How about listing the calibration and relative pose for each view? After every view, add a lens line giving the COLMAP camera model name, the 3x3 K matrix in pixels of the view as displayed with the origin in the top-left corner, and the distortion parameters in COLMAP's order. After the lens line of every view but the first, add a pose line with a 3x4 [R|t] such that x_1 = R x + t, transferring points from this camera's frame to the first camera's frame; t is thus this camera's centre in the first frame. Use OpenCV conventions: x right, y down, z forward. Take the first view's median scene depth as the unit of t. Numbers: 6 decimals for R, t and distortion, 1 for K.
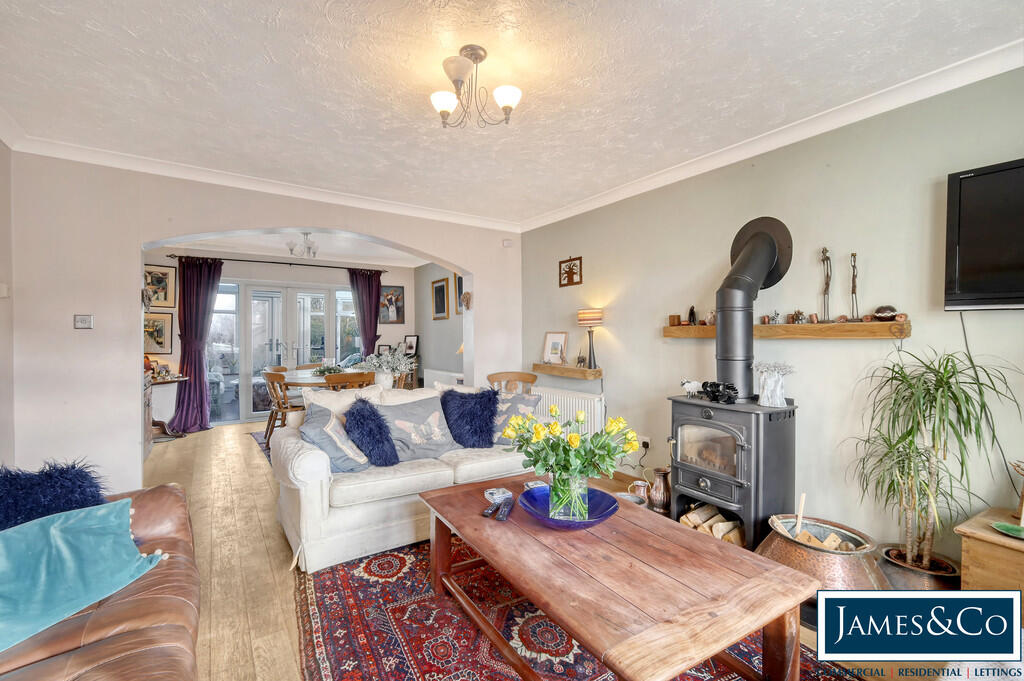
lens RADIAL K [[444.5, 0, 510.4], [0, 444.5, 340.9], [0, 0, 1]] dist [0.000186, -0.000135]
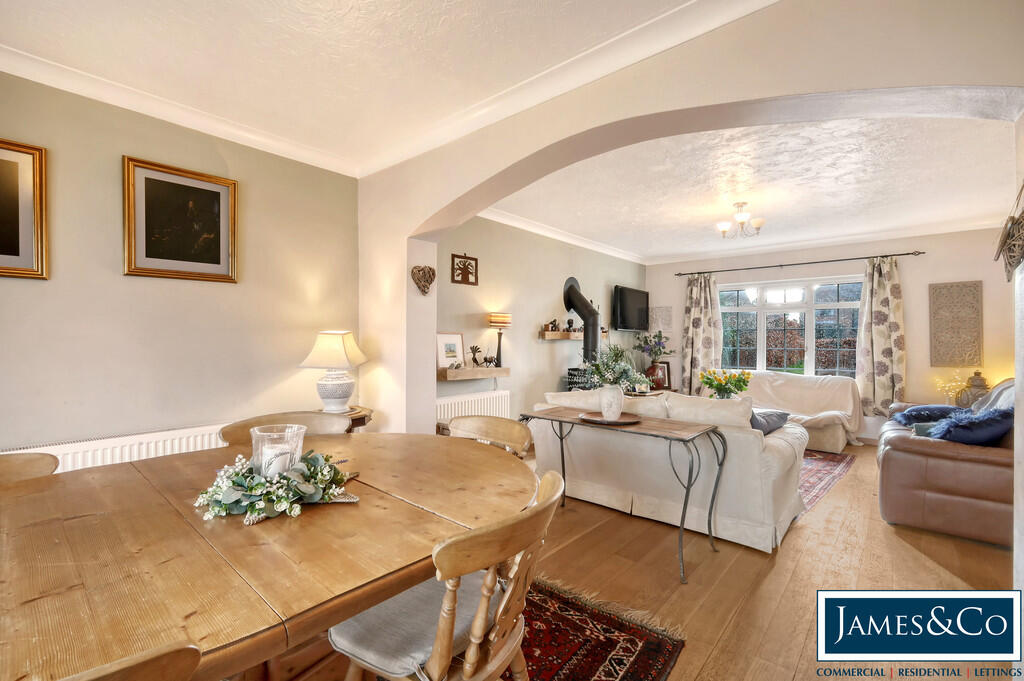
lens RADIAL K [[444.5, 0, 512.3], [0, 444.5, 338.7], [0, 0, 1]] dist [0.000186, -0.000135]
pose [[-0.284991, -0.008845, 0.958489, -1.311847], [0.010160, 0.999873, 0.012248, -0.029175], [-0.958476, 0.013228, -0.284865, 1.908343]]
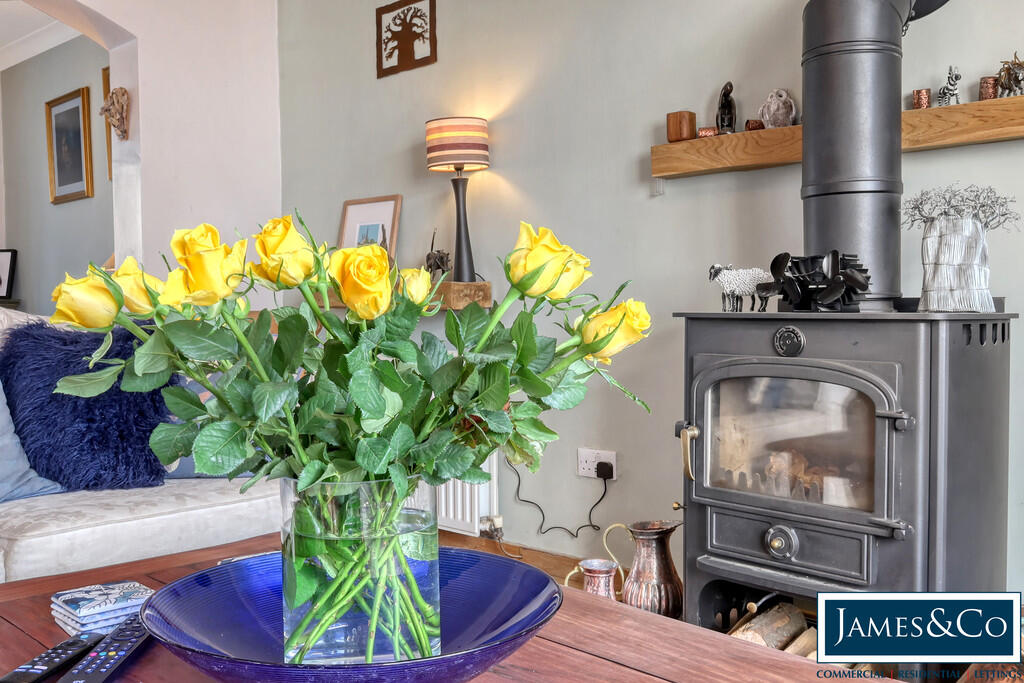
lens RADIAL K [[950.5, 0, 512.9], [0, 950.5, 338.0], [0, 0, 1]] dist [0.017840, 0.000000]
pose [[0.974029, -0.011896, 0.226110, 0.061864], [0.006774, 0.999703, 0.023416, 0.136030], [-0.226321, -0.021276, 0.973820, 0.308743]]
